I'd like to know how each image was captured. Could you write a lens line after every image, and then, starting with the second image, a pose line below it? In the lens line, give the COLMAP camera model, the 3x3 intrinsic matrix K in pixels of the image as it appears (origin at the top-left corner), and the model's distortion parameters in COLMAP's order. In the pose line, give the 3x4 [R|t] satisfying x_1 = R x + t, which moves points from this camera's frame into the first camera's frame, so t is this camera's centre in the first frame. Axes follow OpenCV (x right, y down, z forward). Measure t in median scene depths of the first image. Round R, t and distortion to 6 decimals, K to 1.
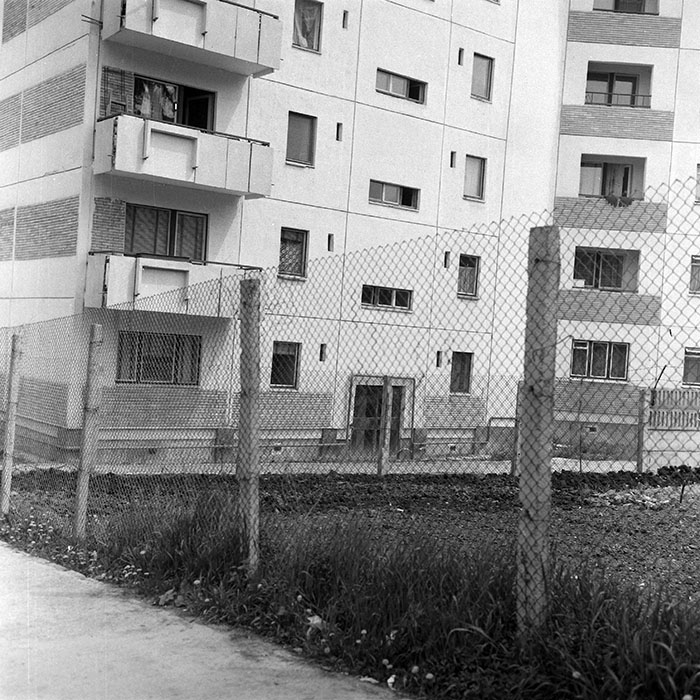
lens RADIAL K [[959.3, 0, 348.3], [0, 959.3, 364.2], [0, 0, 1]] dist [0.093577, -0.136564]
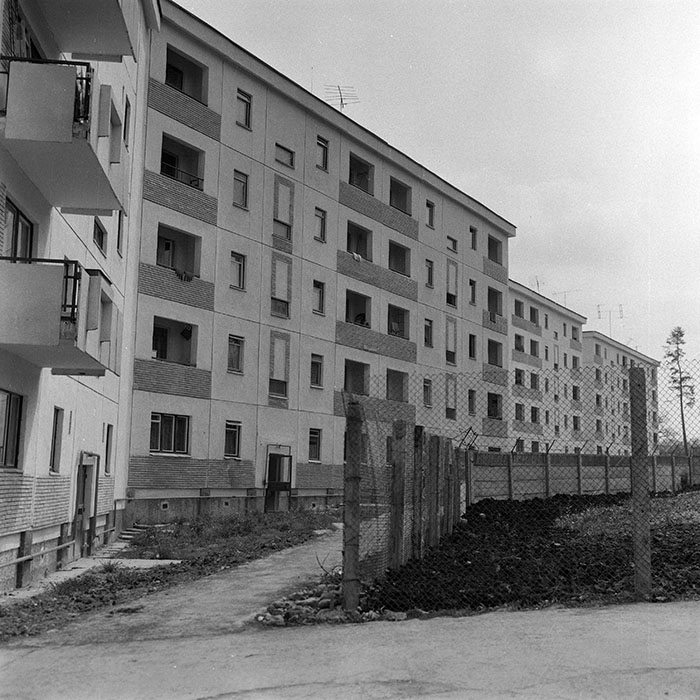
lens RADIAL K [[959.3, 0, 348.3], [0, 959.3, 364.2], [0, 0, 1]] dist [0.093577, -0.136564]
pose [[0.520155, 0.046044, 0.852830, -0.500607], [0.037249, 0.996373, -0.076513, 0.007435], [-0.853259, 0.071565, 0.516553, 0.354250]]
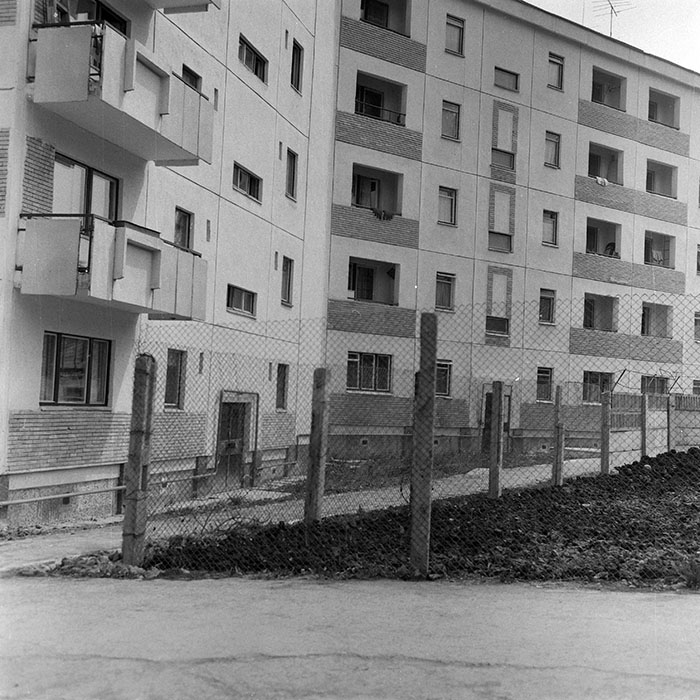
lens RADIAL K [[959.3, 0, 348.3], [0, 959.3, 364.2], [0, 0, 1]] dist [0.093577, -0.136564]
pose [[0.799471, -0.009749, 0.600626, -0.365987], [0.027399, 0.999420, -0.020248, 0.007463], [-0.600080, 0.032644, 0.799274, 0.233435]]
